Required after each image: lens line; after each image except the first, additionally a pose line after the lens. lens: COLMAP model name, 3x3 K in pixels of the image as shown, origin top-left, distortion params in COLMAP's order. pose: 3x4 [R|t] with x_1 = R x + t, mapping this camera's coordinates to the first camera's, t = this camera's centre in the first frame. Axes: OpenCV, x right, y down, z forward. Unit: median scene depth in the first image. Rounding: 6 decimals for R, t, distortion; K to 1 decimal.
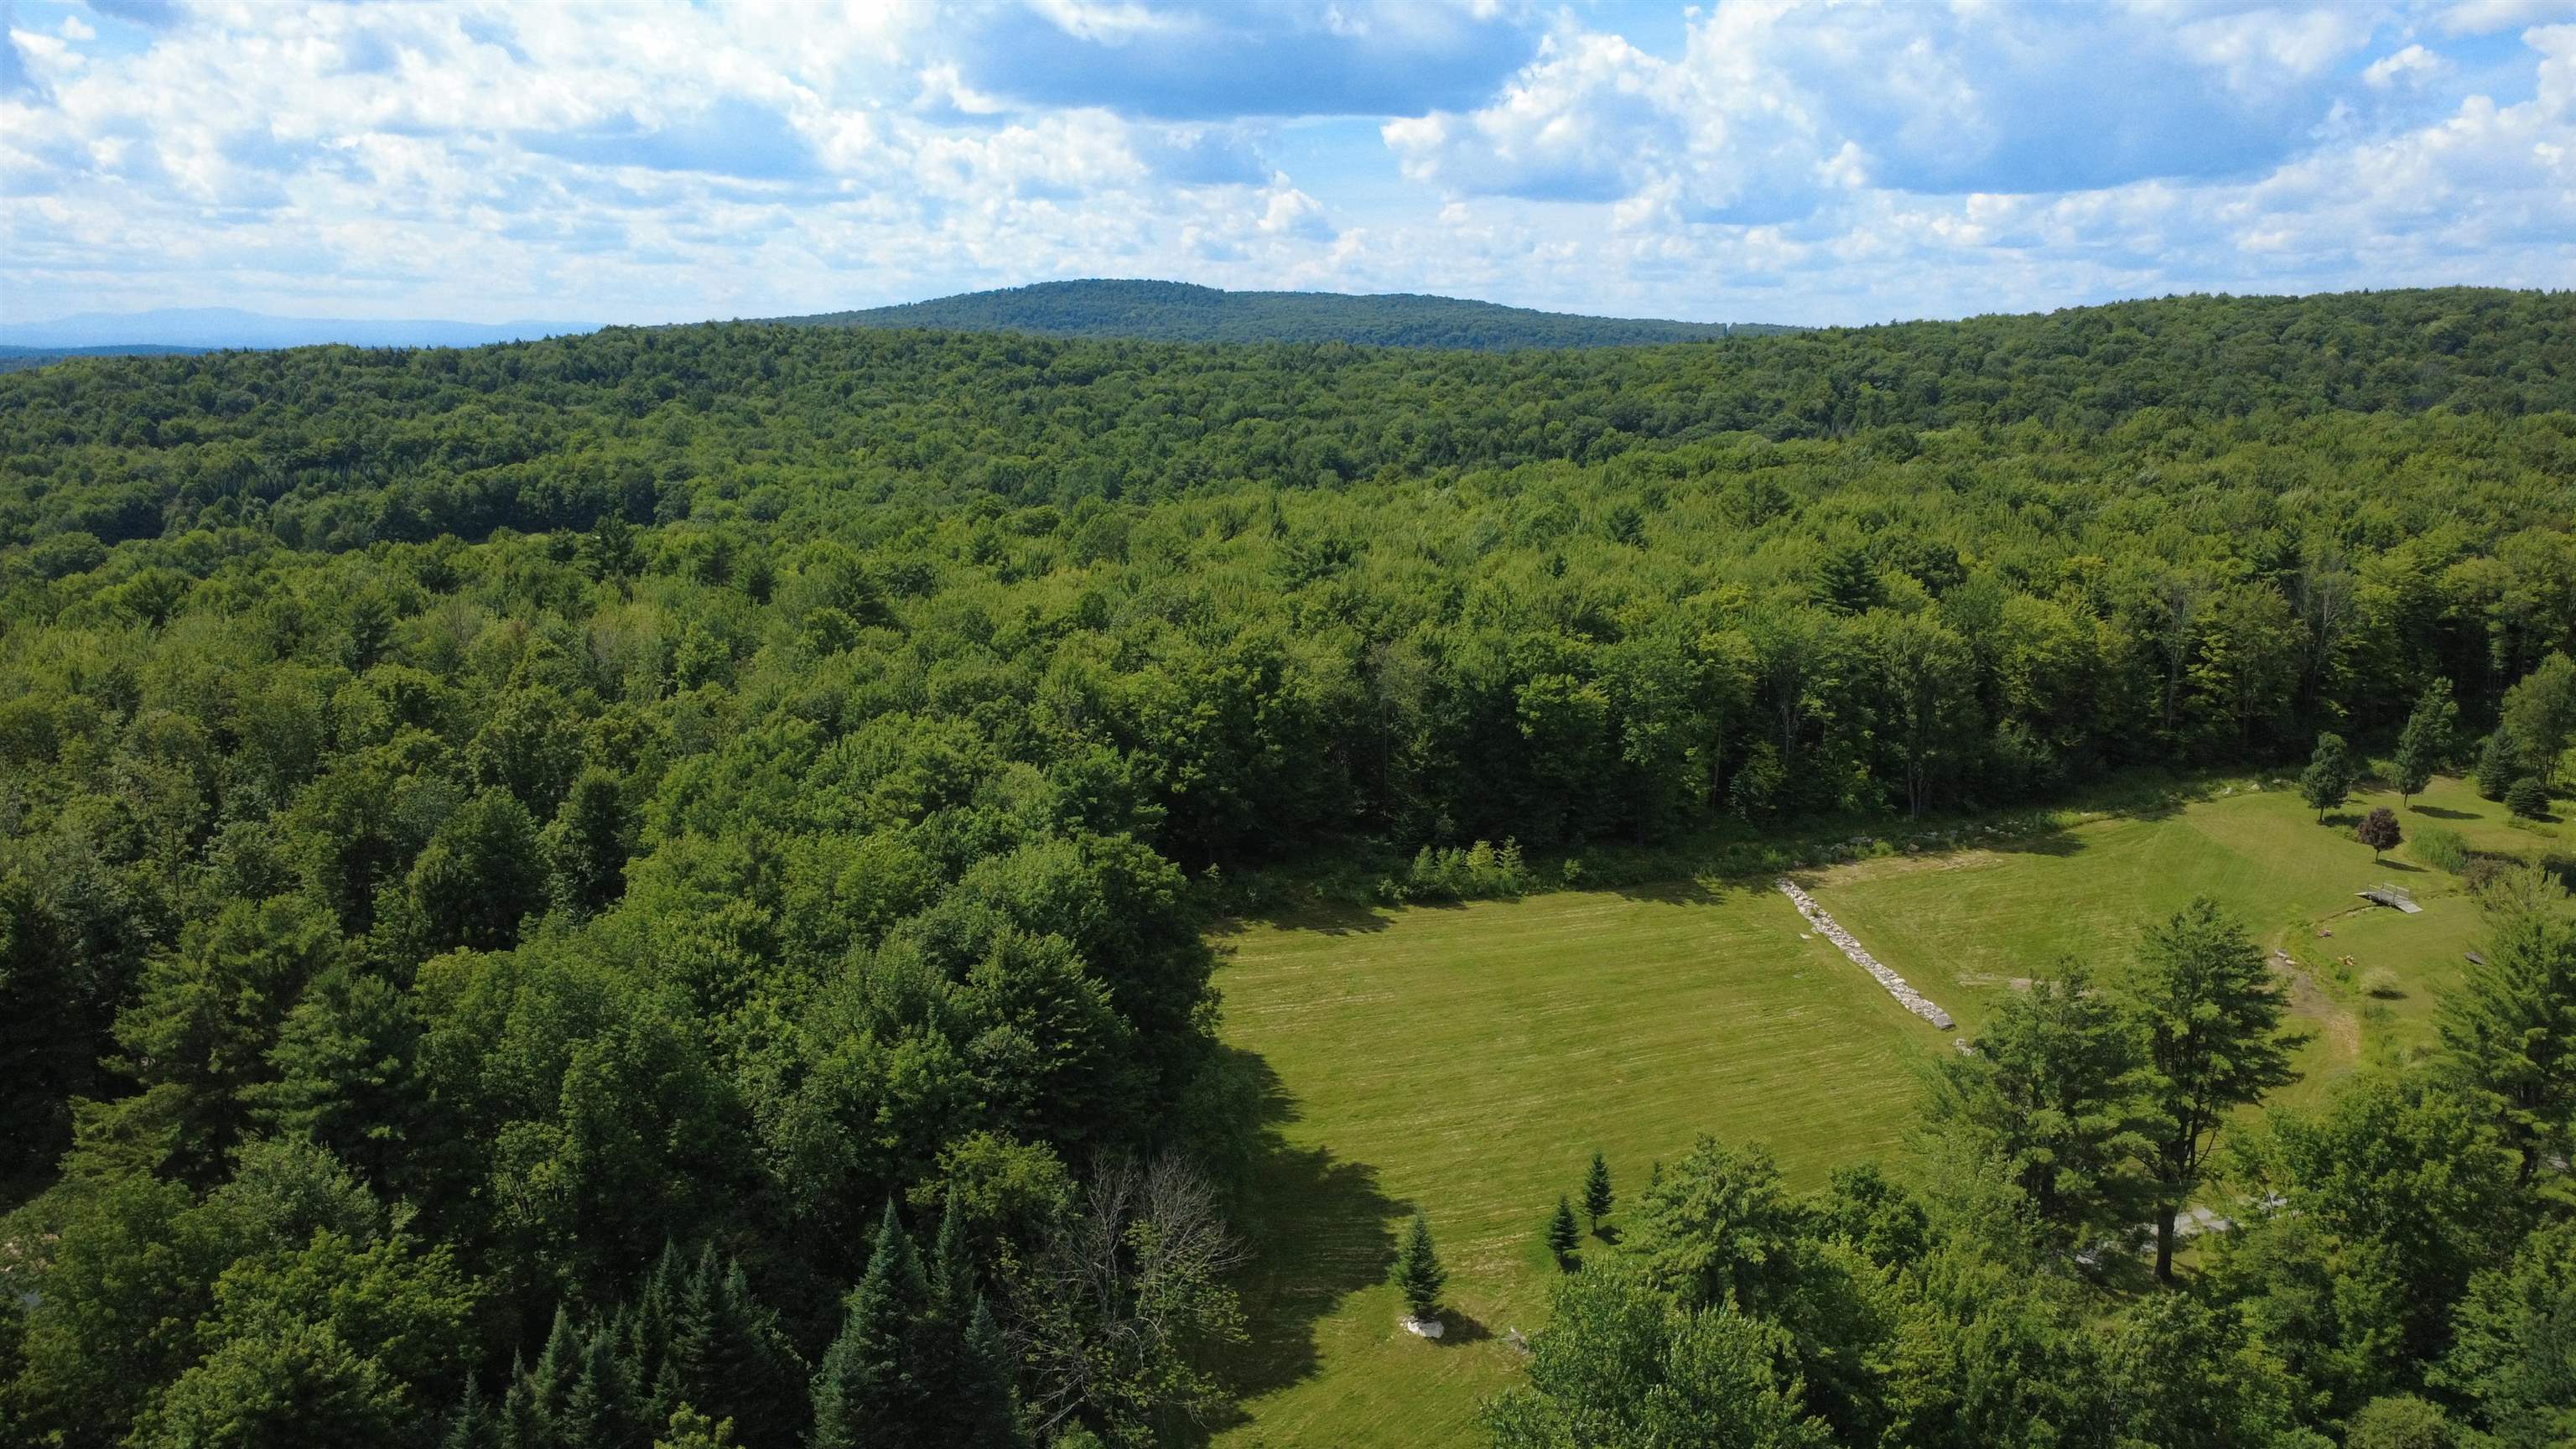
lens RADIAL K [[1872.2, 0, 1286.7], [0, 1872.2, 729.0], [0, 0, 1]] dist [-0.024798, 0.004150]
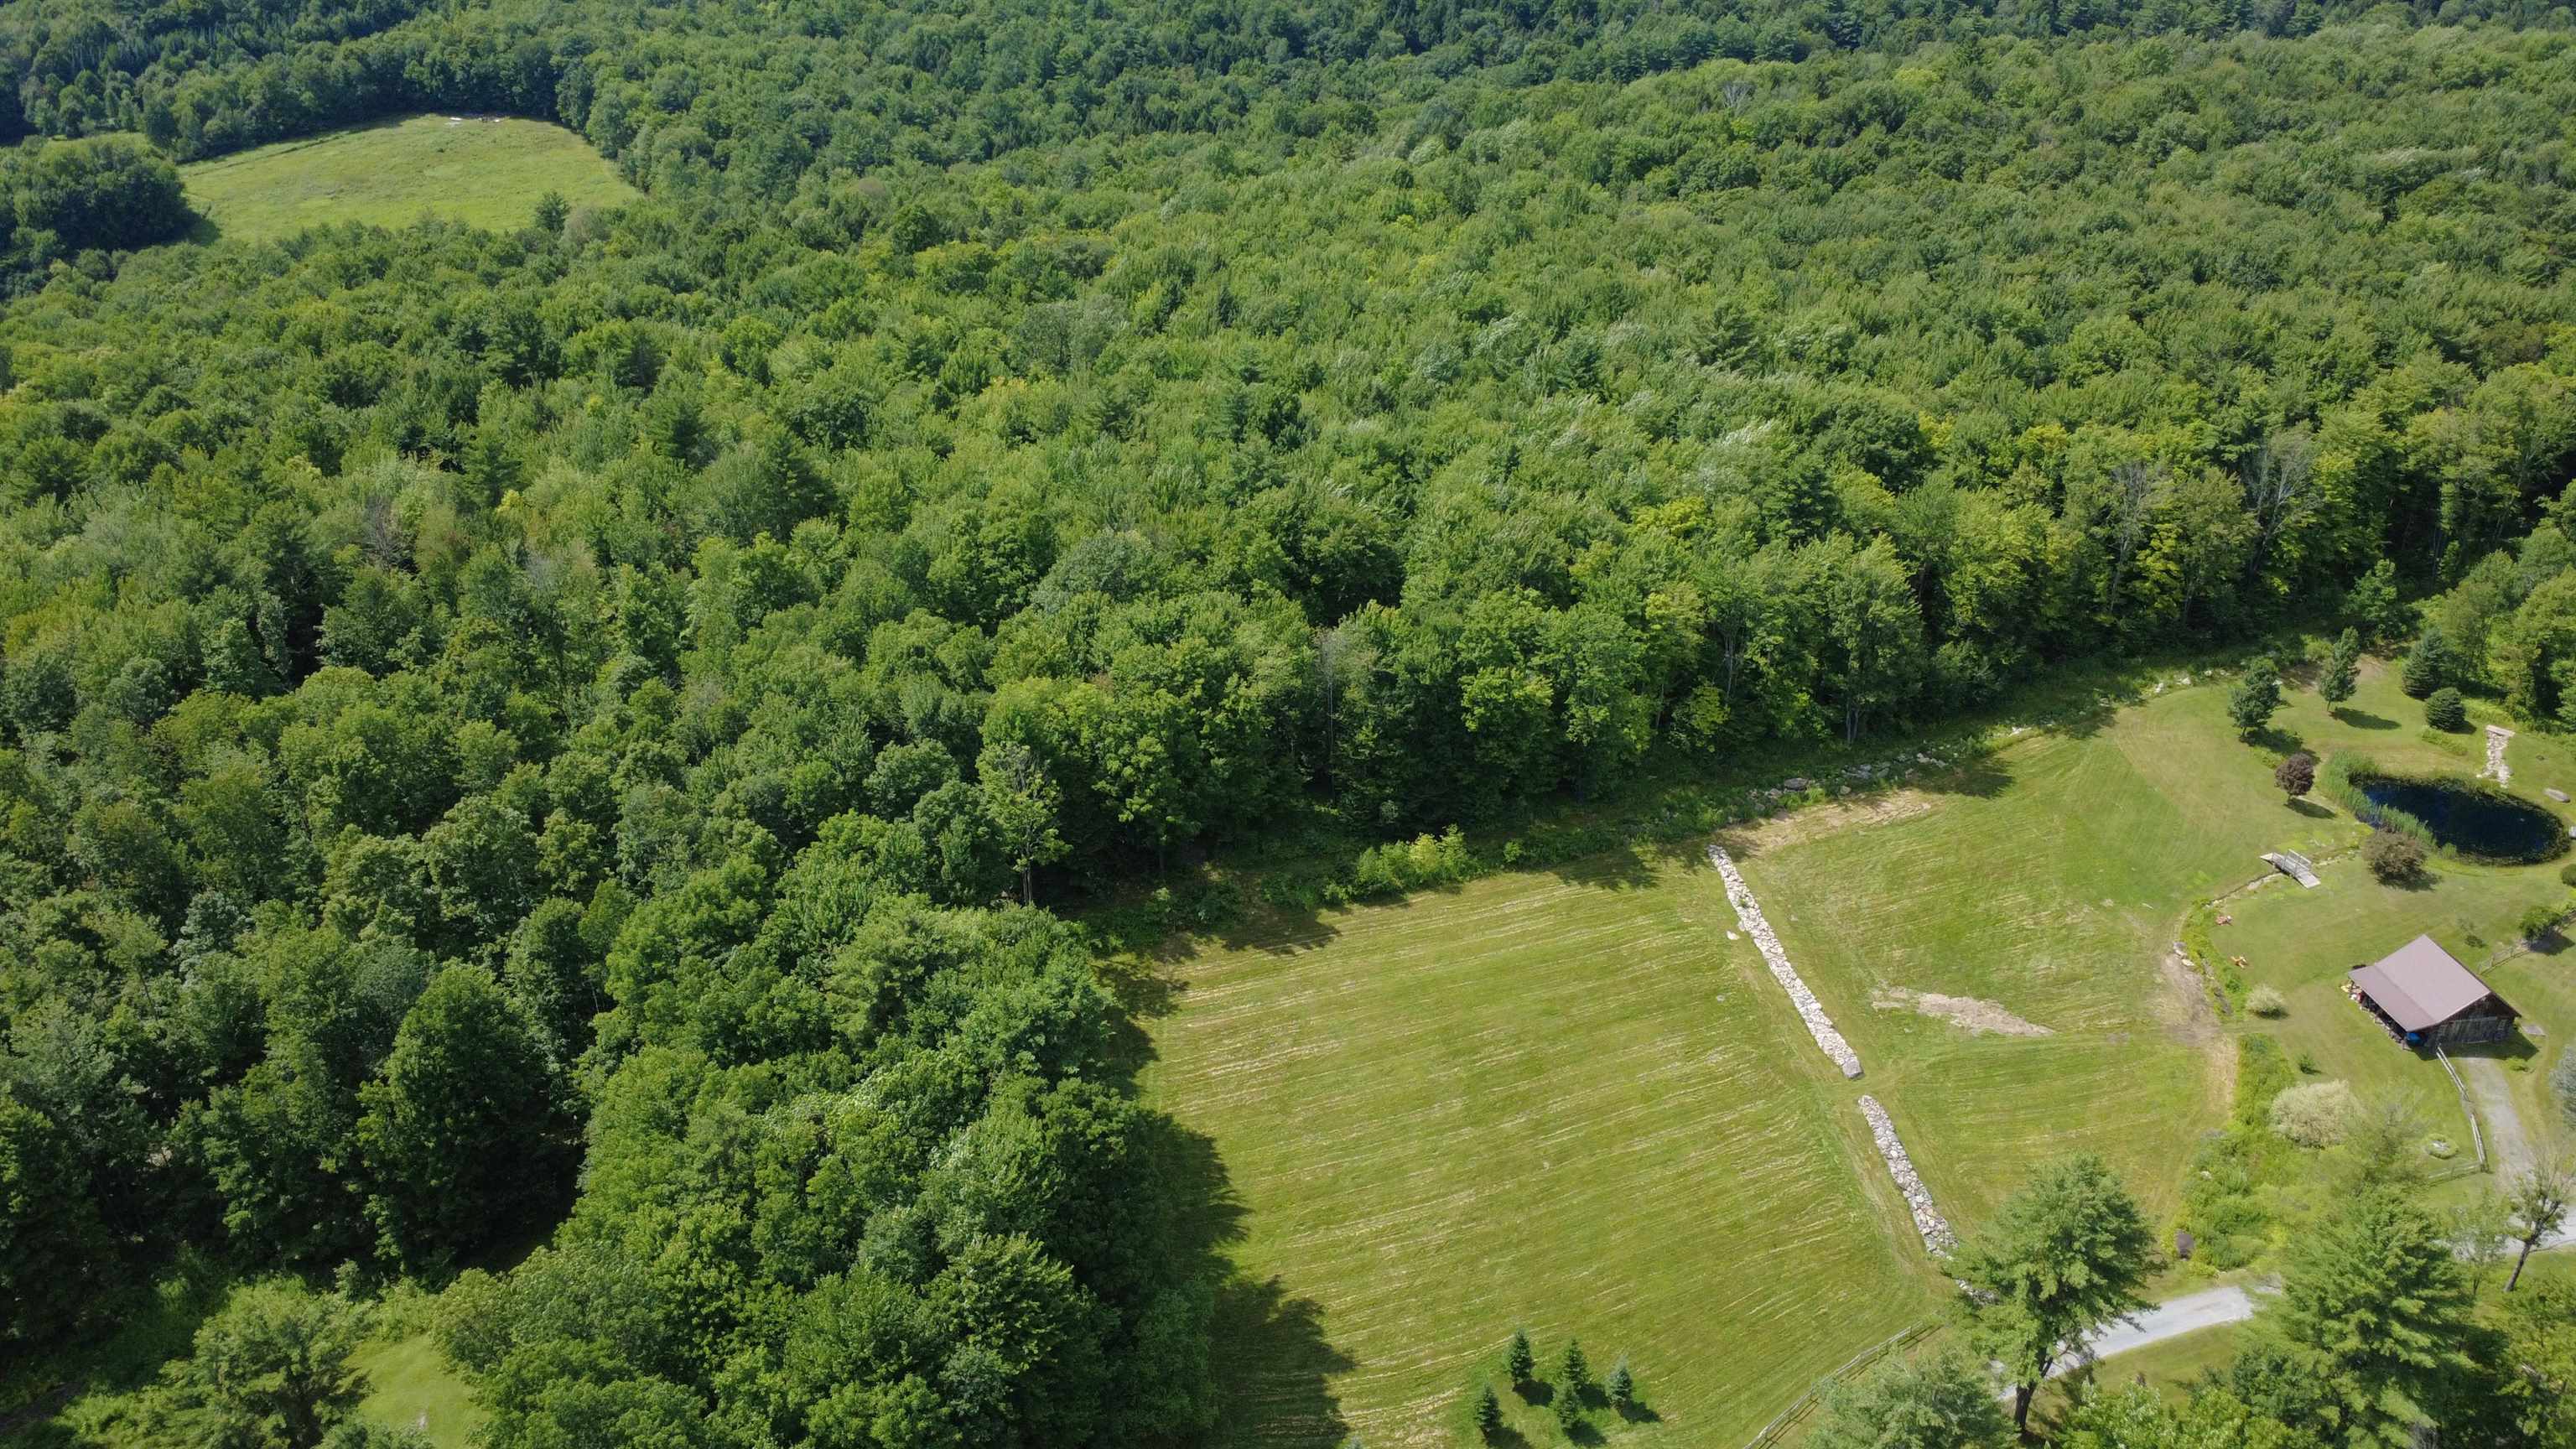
lens RADIAL K [[1872.2, 0, 1292.5], [0, 1872.2, 729.8], [0, 0, 1]] dist [-0.024798, 0.004150]
pose [[0.999595, -0.015304, 0.023981, 0.007347], [0.007732, 0.957391, 0.288692, -0.271074], [-0.027377, -0.288390, 0.957122, 0.033883]]
